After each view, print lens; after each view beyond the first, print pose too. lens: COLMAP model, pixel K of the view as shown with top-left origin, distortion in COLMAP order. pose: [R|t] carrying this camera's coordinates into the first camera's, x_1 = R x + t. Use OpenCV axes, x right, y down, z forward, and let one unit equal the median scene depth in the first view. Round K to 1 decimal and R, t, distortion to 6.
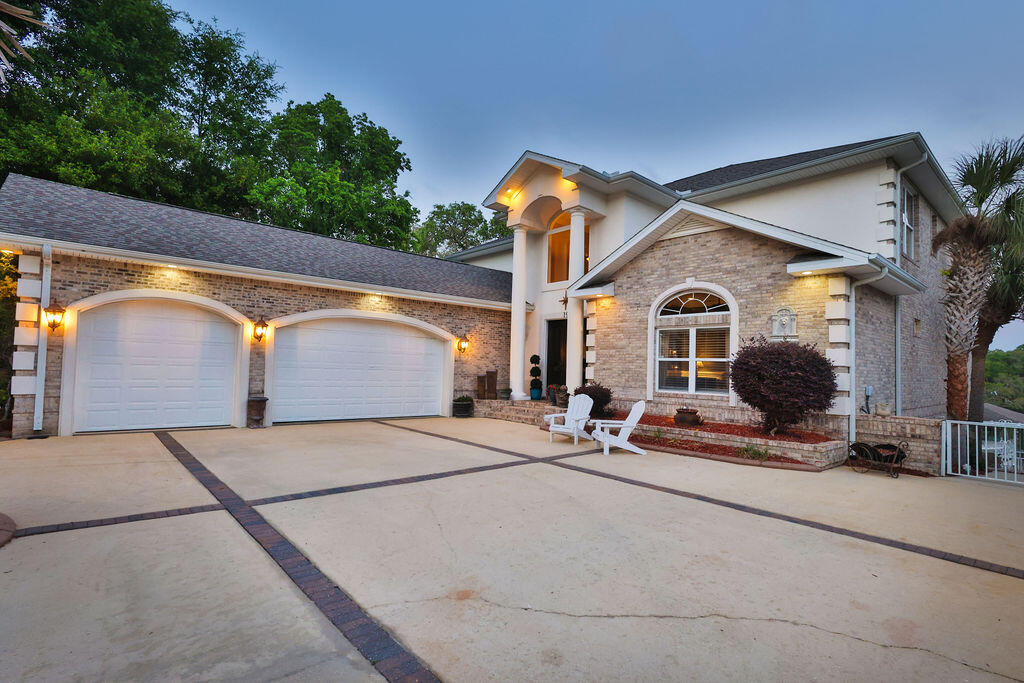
lens RADIAL K [[499.2, 0, 512.0], [0, 499.2, 341.5], [0, 0, 1]] dist [0.000938, 0.001162]
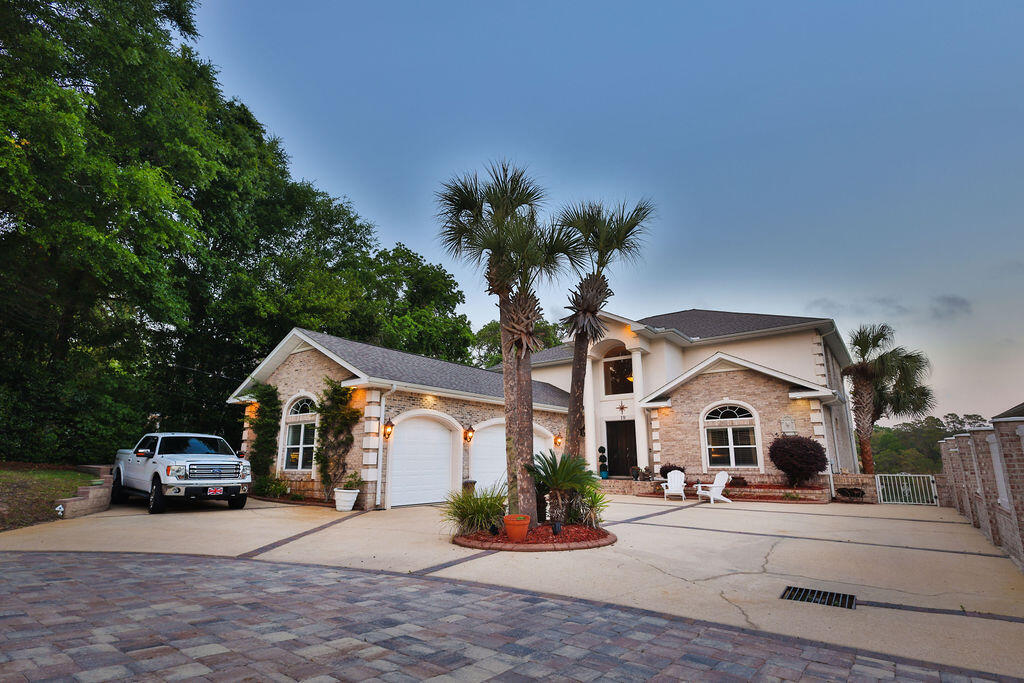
lens RADIAL K [[499.2, 0, 512.0], [0, 499.2, 341.5], [0, 0, 1]] dist [0.000938, 0.001162]
pose [[0.979212, 0.015706, 0.202230, -0.689462], [0.020791, 0.983974, -0.177093, -0.028435], [-0.201770, 0.177617, 0.963193, -0.510438]]
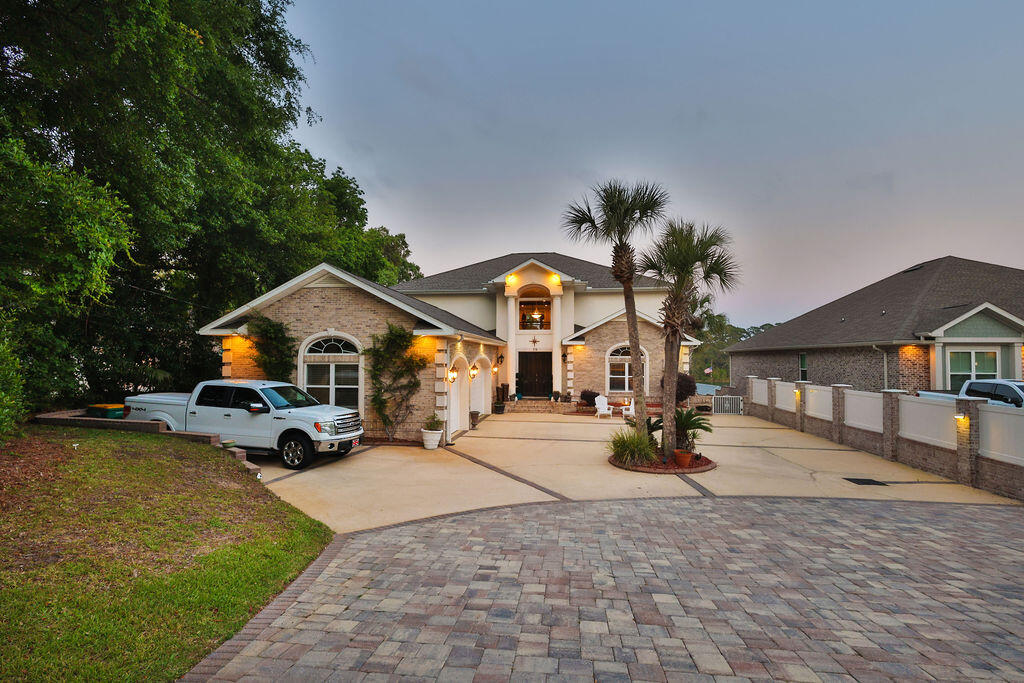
lens RADIAL K [[499.2, 0, 512.0], [0, 499.2, 341.5], [0, 0, 1]] dist [0.000938, 0.001162]
pose [[0.750643, -0.000569, 0.660708, -1.511784], [-0.018417, 0.999593, 0.021785, -0.161296], [-0.660452, -0.028521, 0.750327, -0.348431]]
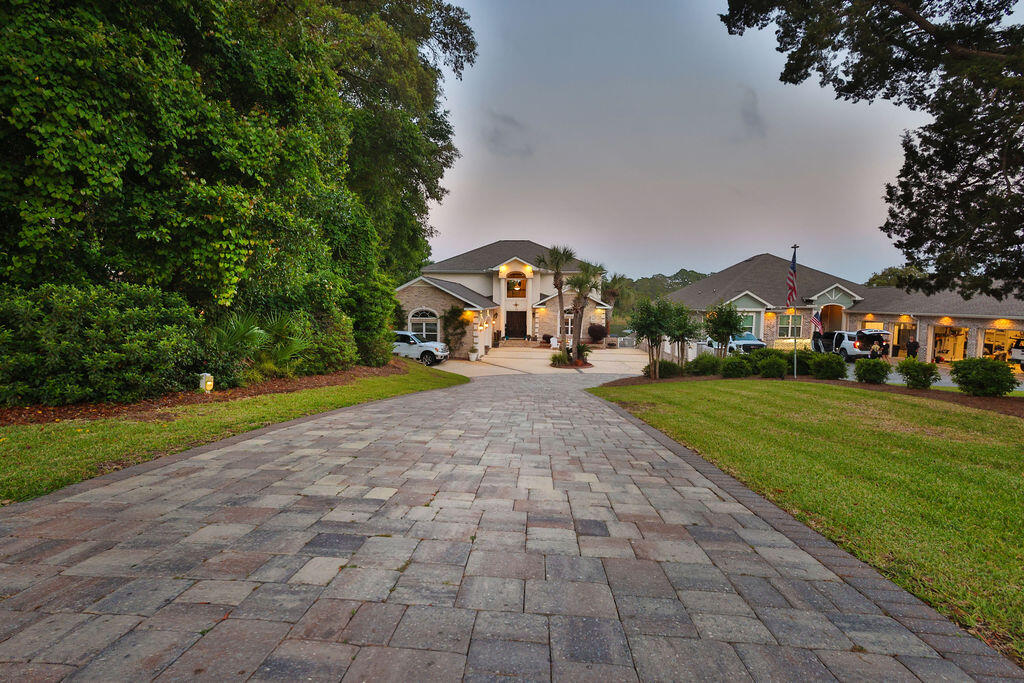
lens RADIAL K [[499.2, 0, 512.0], [0, 499.2, 341.5], [0, 0, 1]] dist [0.000938, 0.001162]
pose [[0.715668, -0.078186, 0.694050, -2.643093], [-0.026166, 0.990016, 0.138508, -0.369955], [-0.697950, -0.117287, 0.706477, -1.433084]]
